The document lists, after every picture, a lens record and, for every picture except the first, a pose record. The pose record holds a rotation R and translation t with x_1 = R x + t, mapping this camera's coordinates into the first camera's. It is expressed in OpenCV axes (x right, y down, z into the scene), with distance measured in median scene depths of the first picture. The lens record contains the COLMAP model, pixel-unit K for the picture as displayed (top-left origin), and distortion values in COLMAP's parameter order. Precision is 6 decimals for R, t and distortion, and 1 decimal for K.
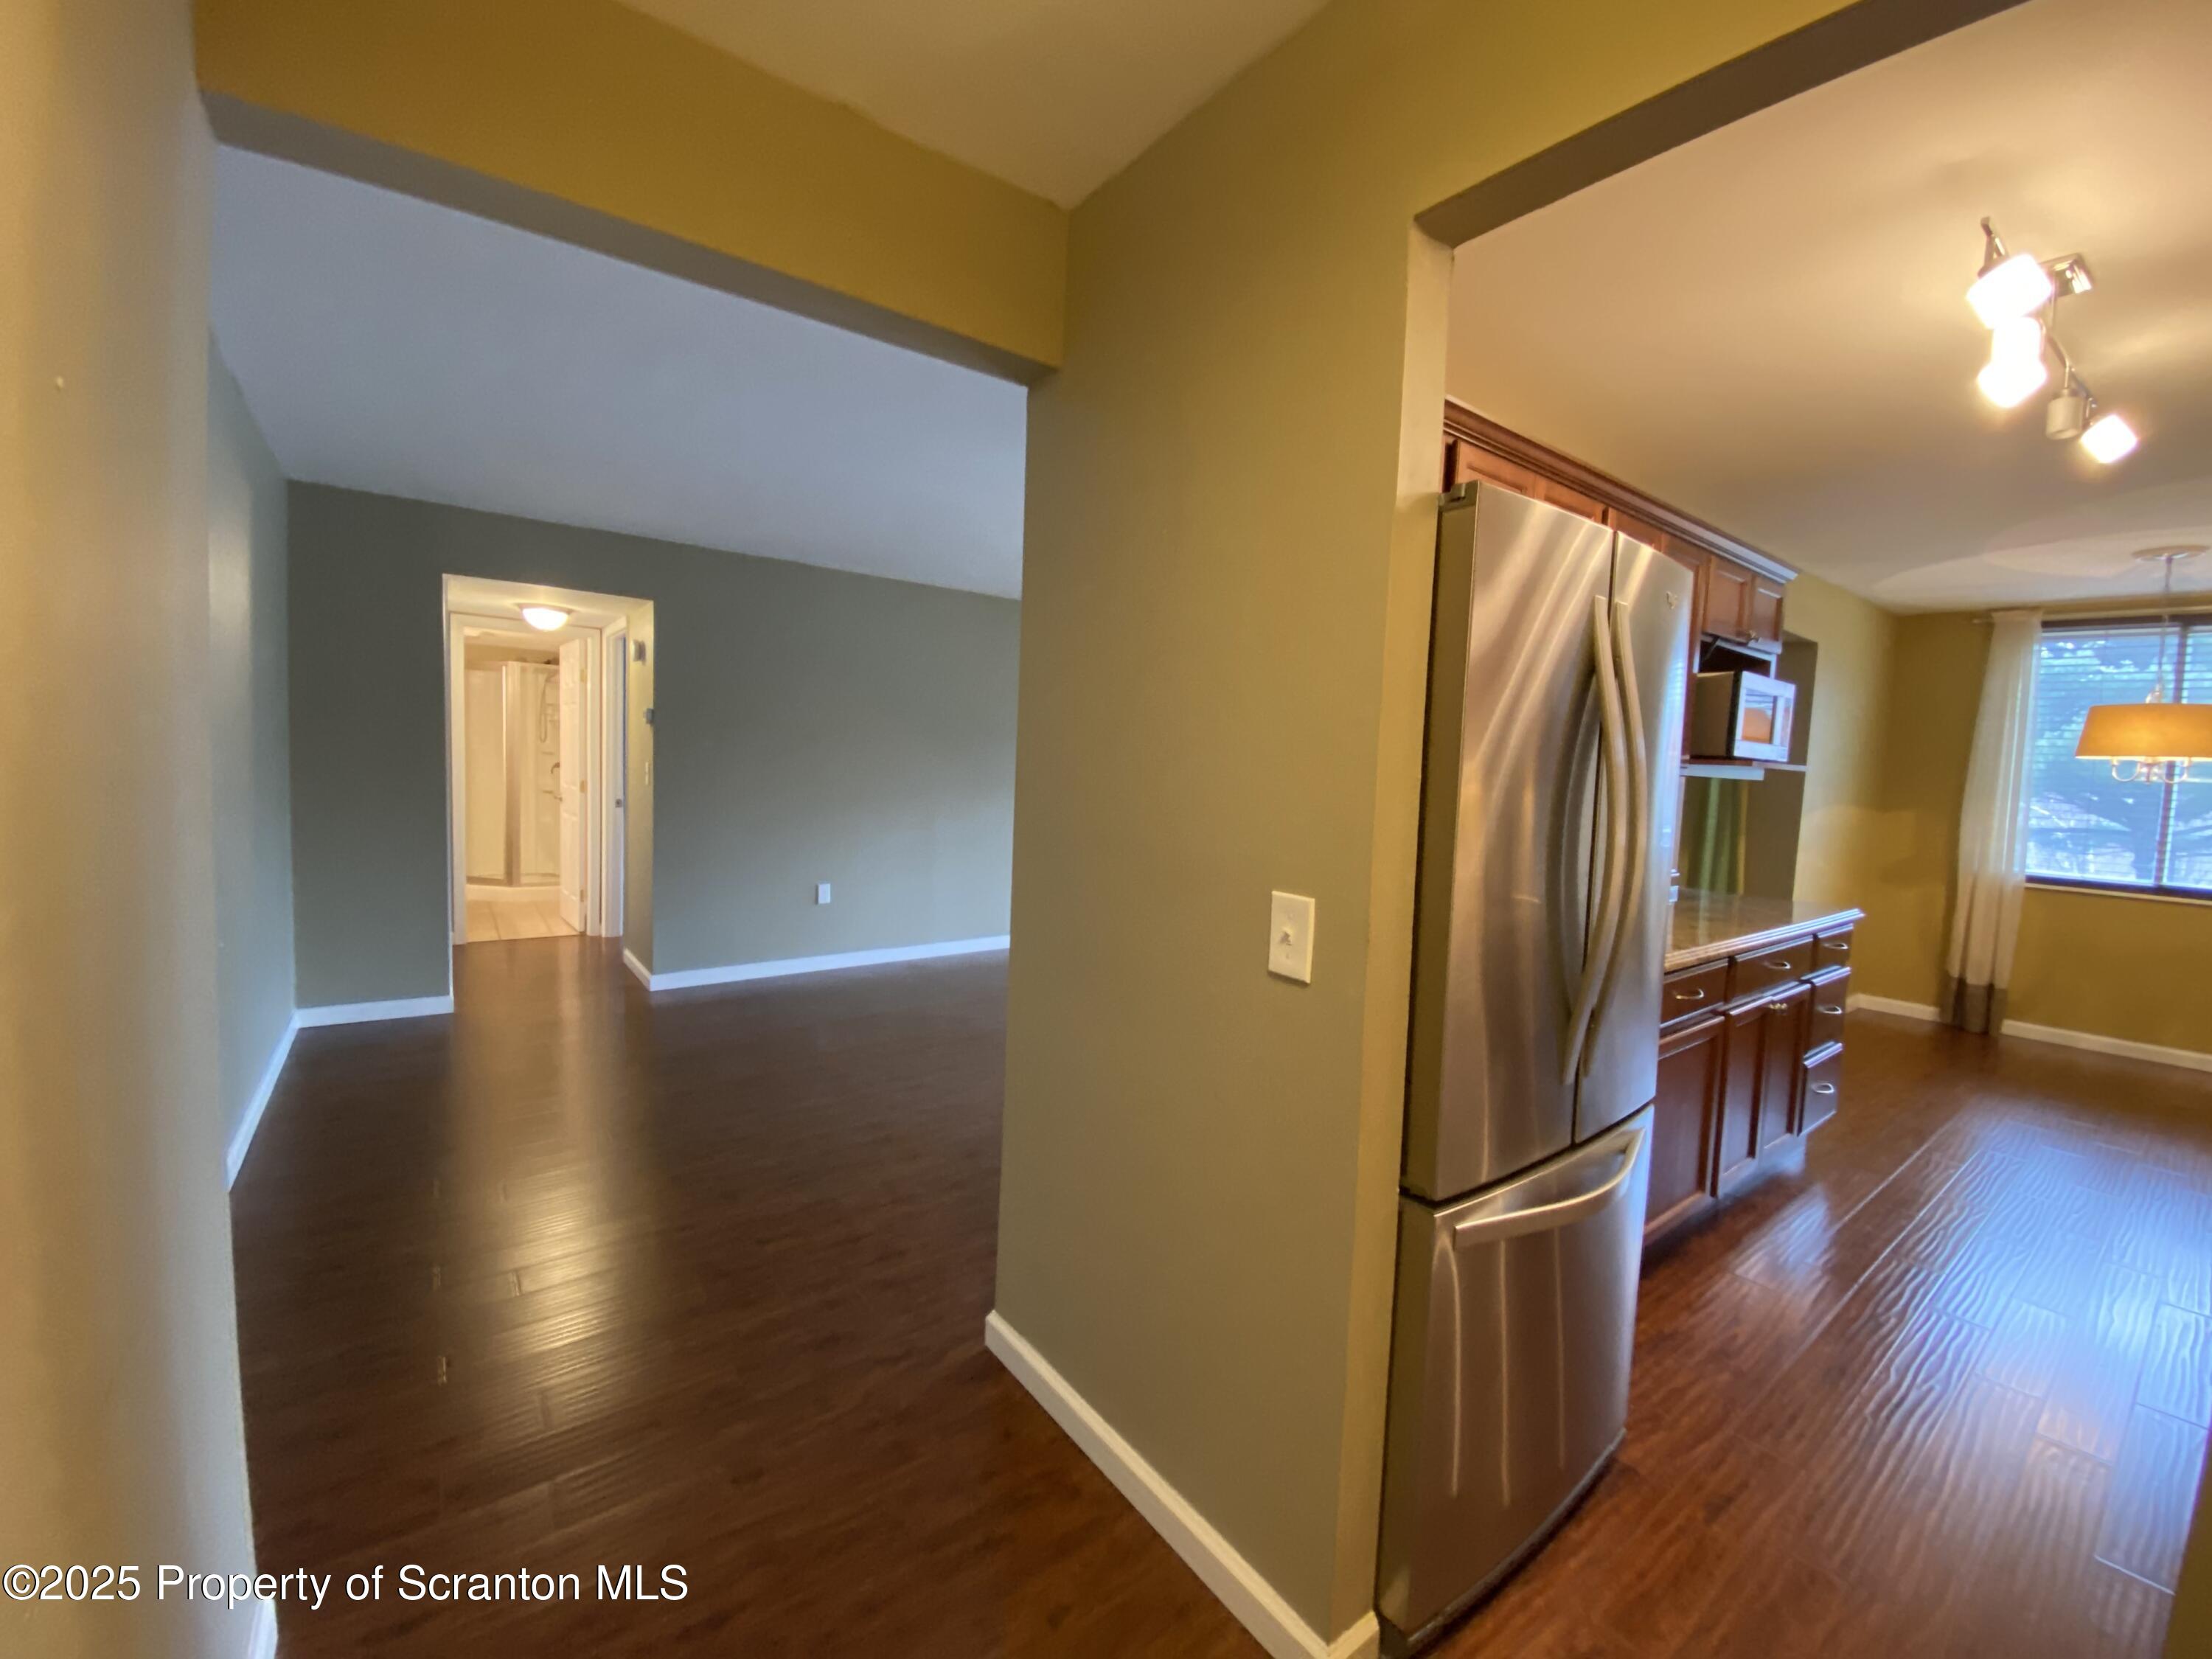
lens RADIAL K [[902.7, 0, 1112.1], [0, 902.7, 826.4], [0, 0, 1]] dist [0.008443, -0.013462]
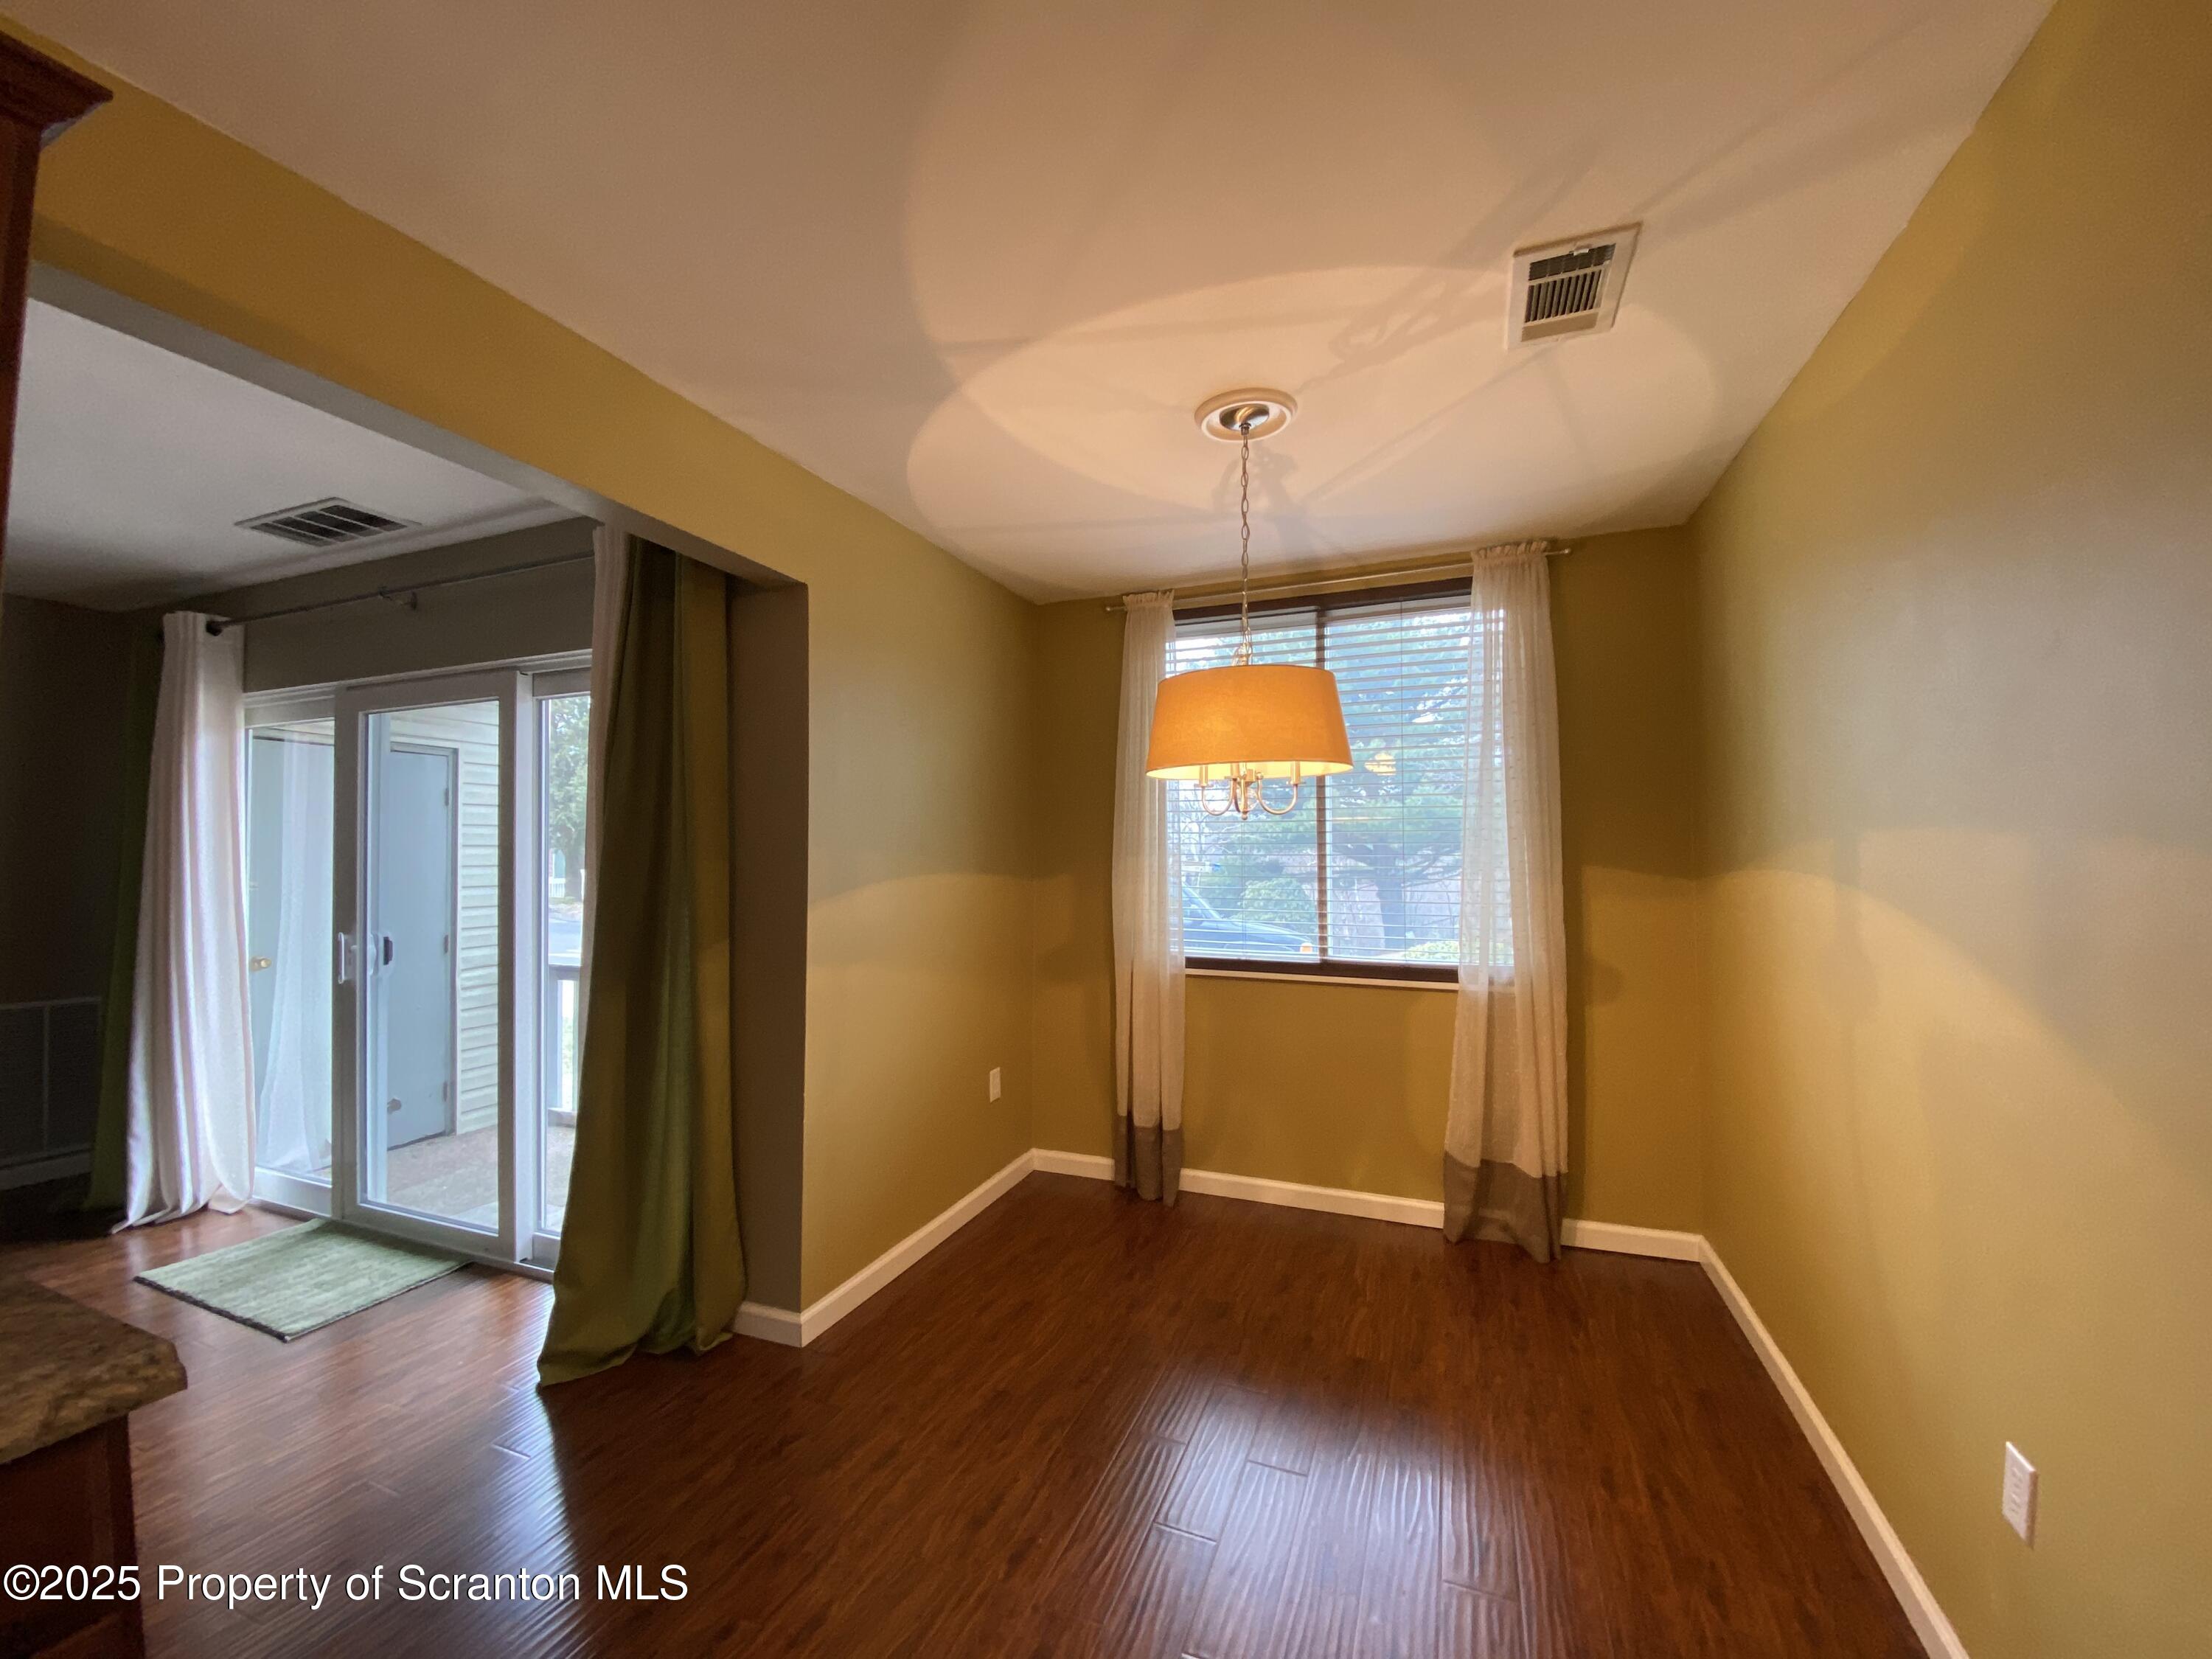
lens RADIAL K [[893.8, 0, 1076.2], [0, 893.8, 822.5], [0, 0, 1]] dist [0.004494, -0.000665]
pose [[0.867405, -0.028003, 0.496814, 0.616156], [0.073531, 0.994668, -0.072316, -0.007157], [-0.492140, 0.099258, 0.864839, 0.438876]]
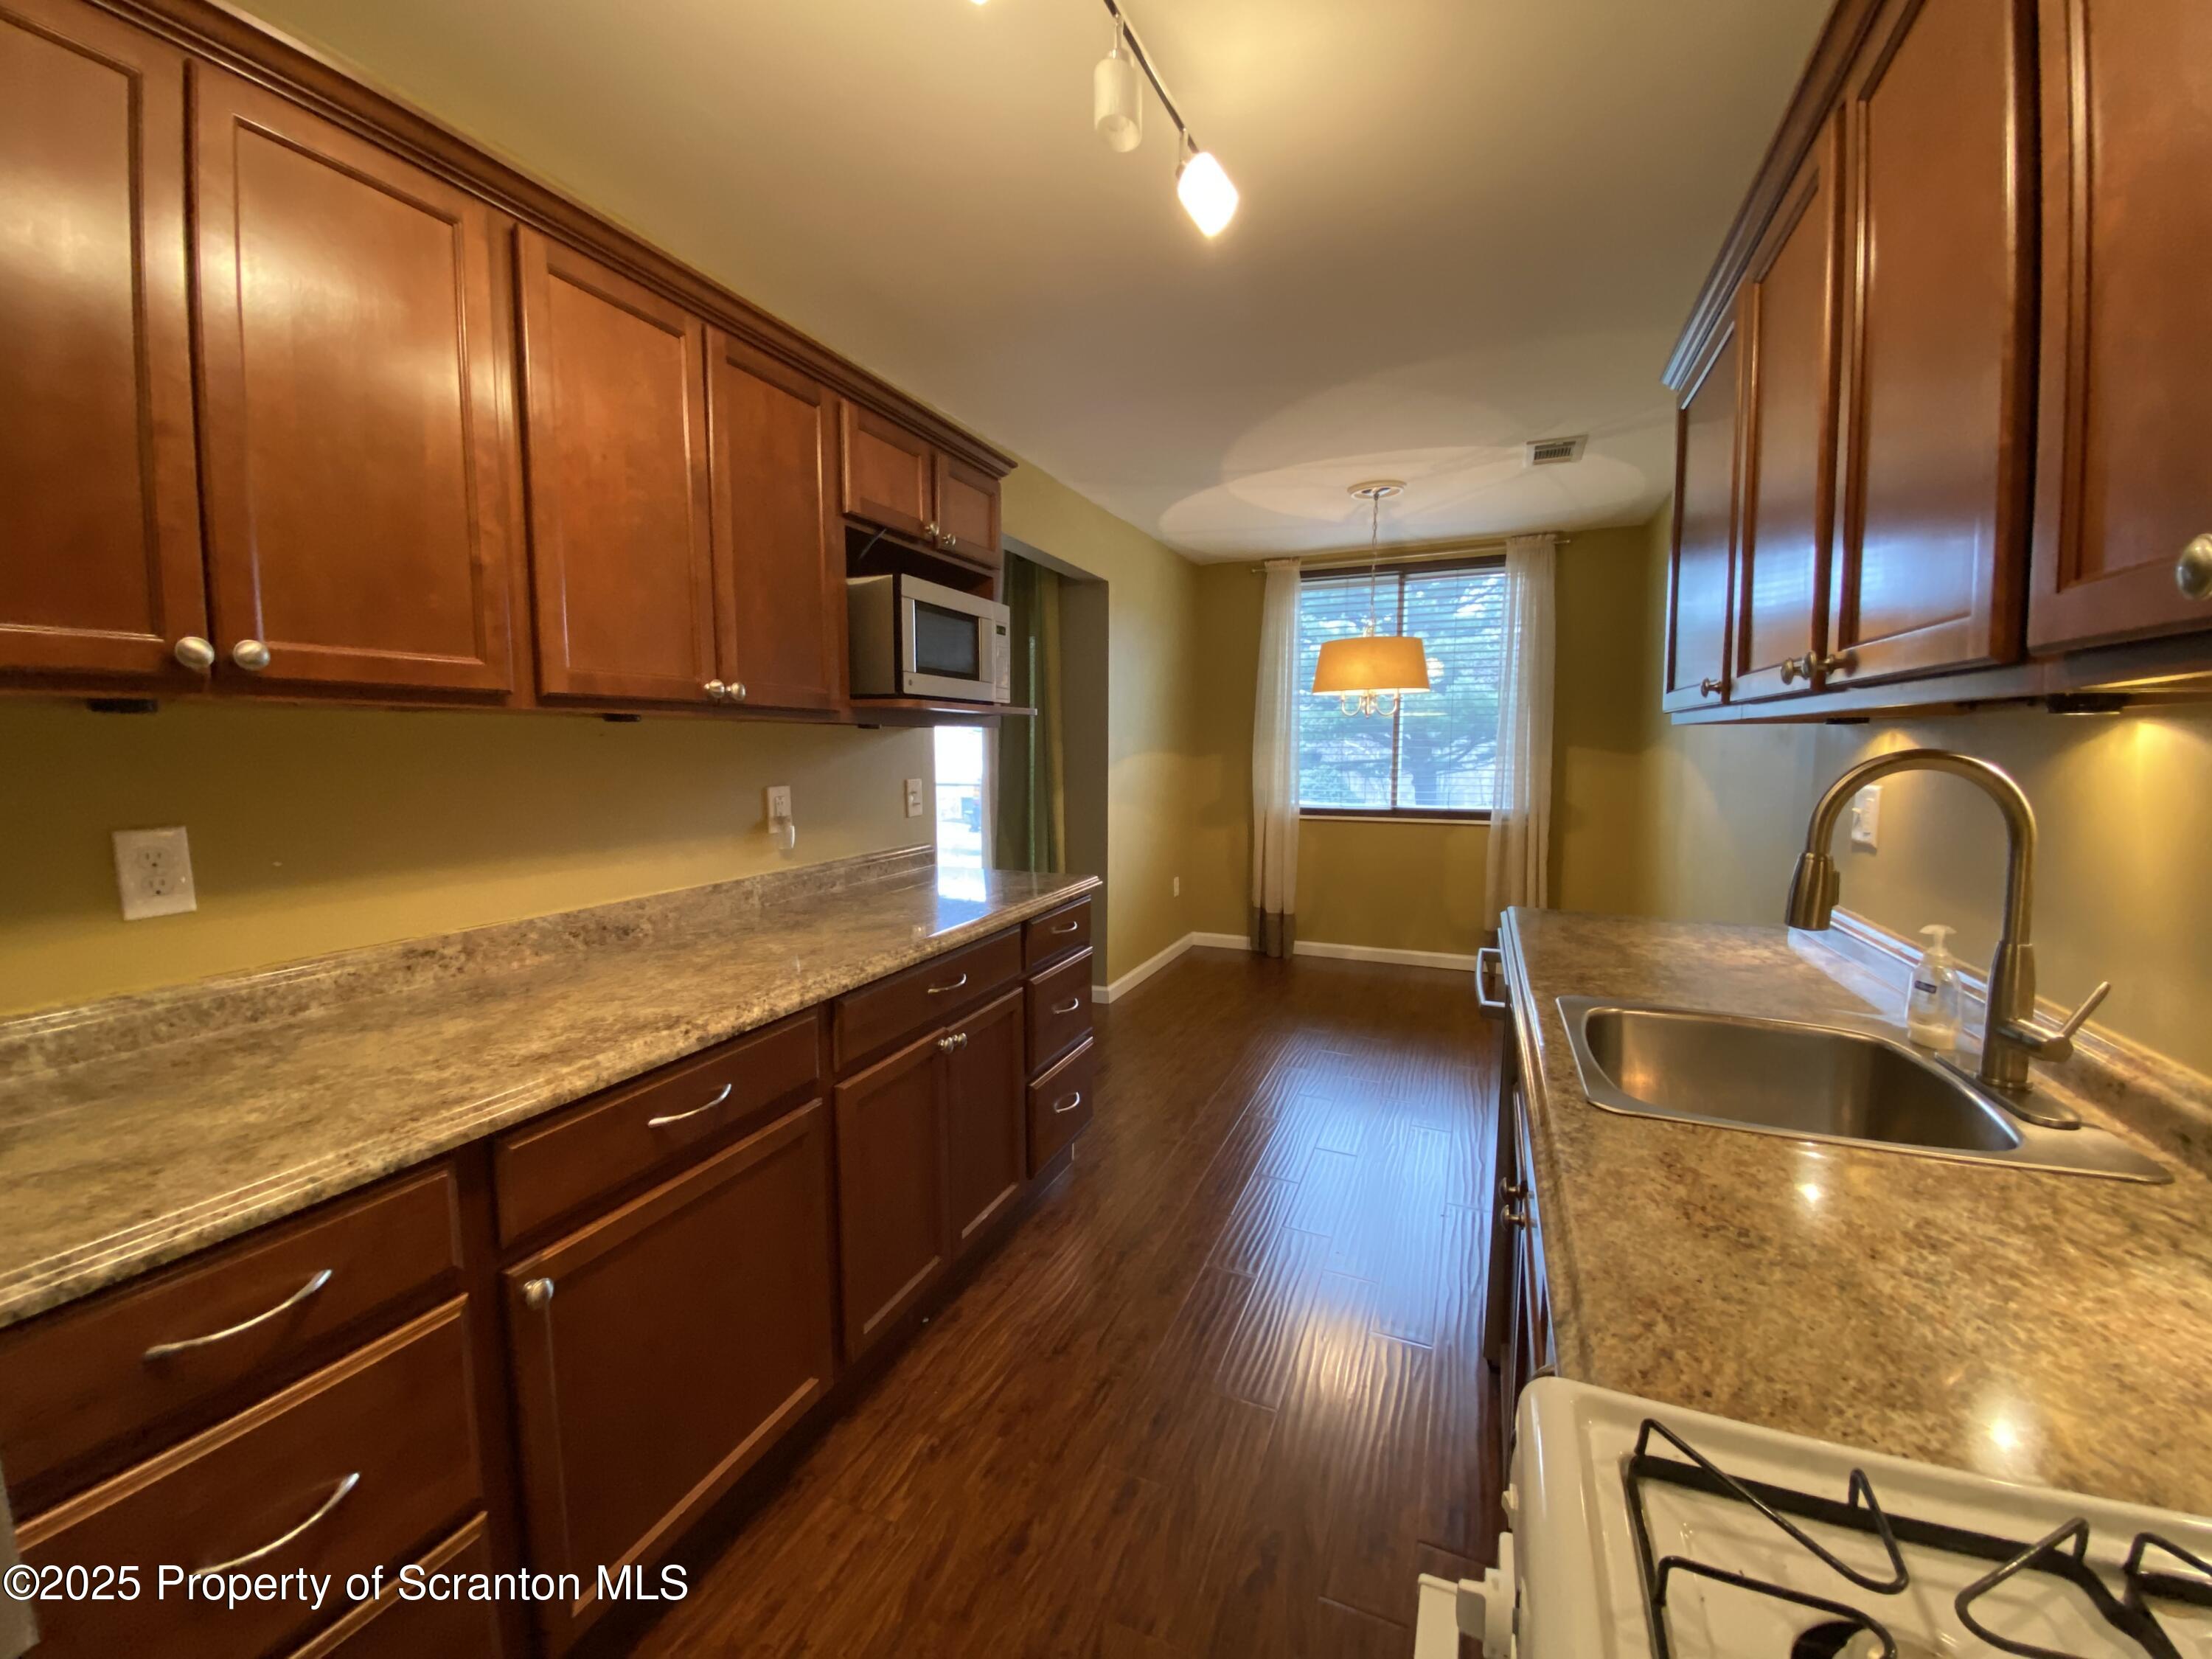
lens RADIAL K [[902.7, 0, 1075.3], [0, 902.7, 831.0], [0, 0, 1]] dist [0.008443, -0.013462]
pose [[0.881599, -0.090349, 0.463272, 0.275854], [0.072208, 0.995772, 0.056787, 0.001689], [-0.466443, -0.016611, 0.884395, 0.168599]]
